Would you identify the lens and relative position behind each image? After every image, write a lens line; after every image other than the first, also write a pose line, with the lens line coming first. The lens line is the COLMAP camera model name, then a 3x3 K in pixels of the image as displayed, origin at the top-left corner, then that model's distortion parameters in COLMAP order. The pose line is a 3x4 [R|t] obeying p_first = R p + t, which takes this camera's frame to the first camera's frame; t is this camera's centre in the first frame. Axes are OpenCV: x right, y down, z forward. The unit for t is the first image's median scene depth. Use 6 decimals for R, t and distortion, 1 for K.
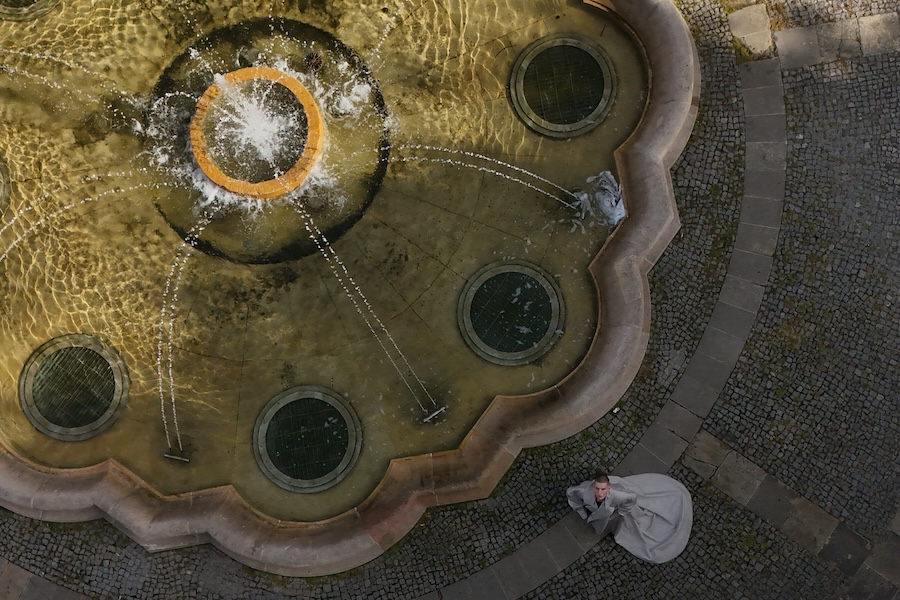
lens RADIAL K [[626.1, 0, 448.5], [0, 626.1, 303.0], [0, 0, 1]] dist [0.012443, 0.001772]
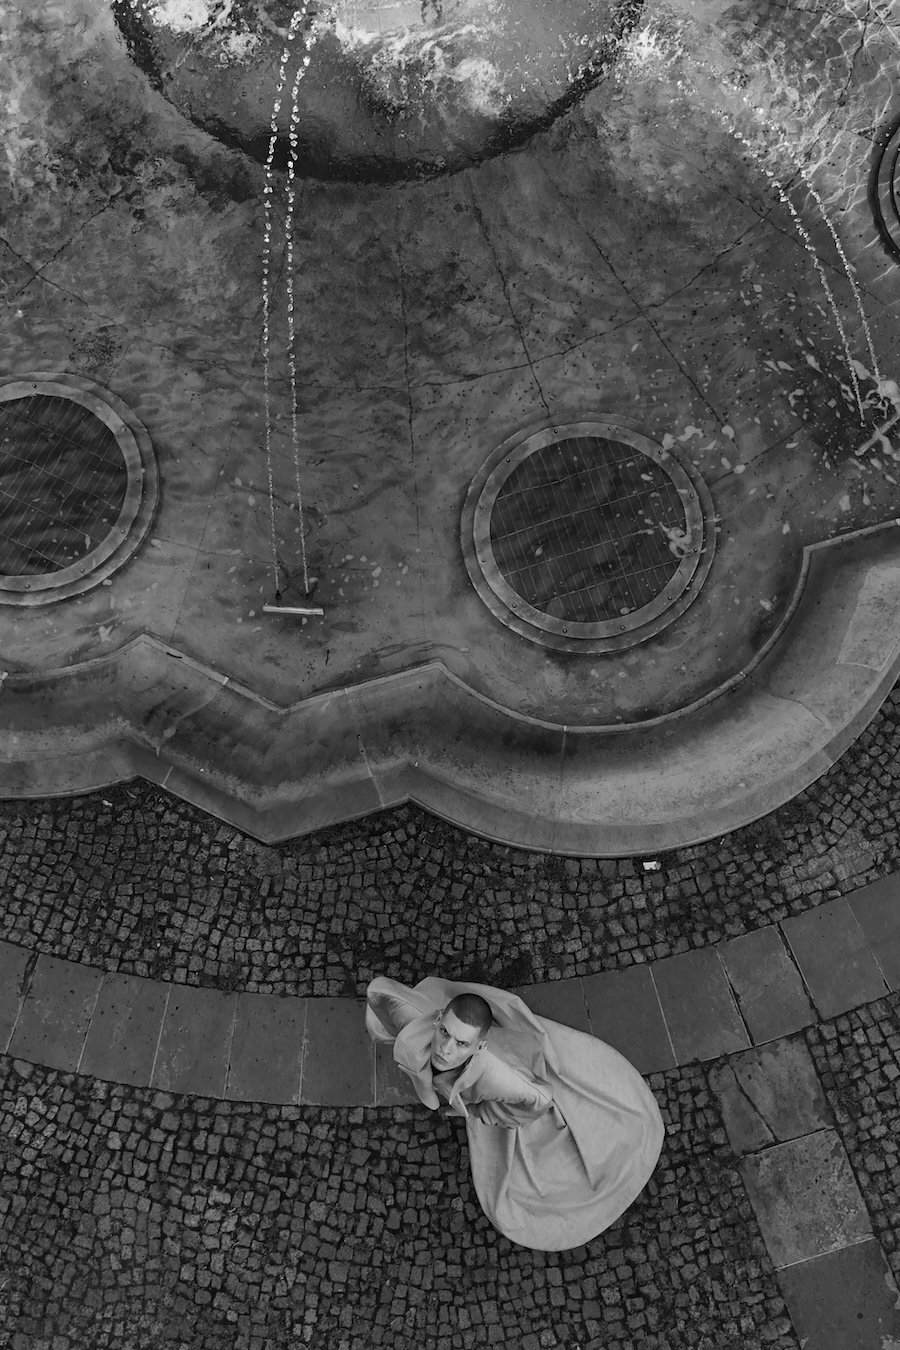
lens RADIAL K [[939.2, 0, 450.8], [0, 939.2, 678.1], [0, 0, 1]] dist [0.012443, 0.001772]
pose [[0.804517, 0.590940, 0.059522, 0.058287], [-0.591976, 0.789711, 0.161001, 0.056417], [0.048136, -0.164764, 0.985158, 0.430183]]
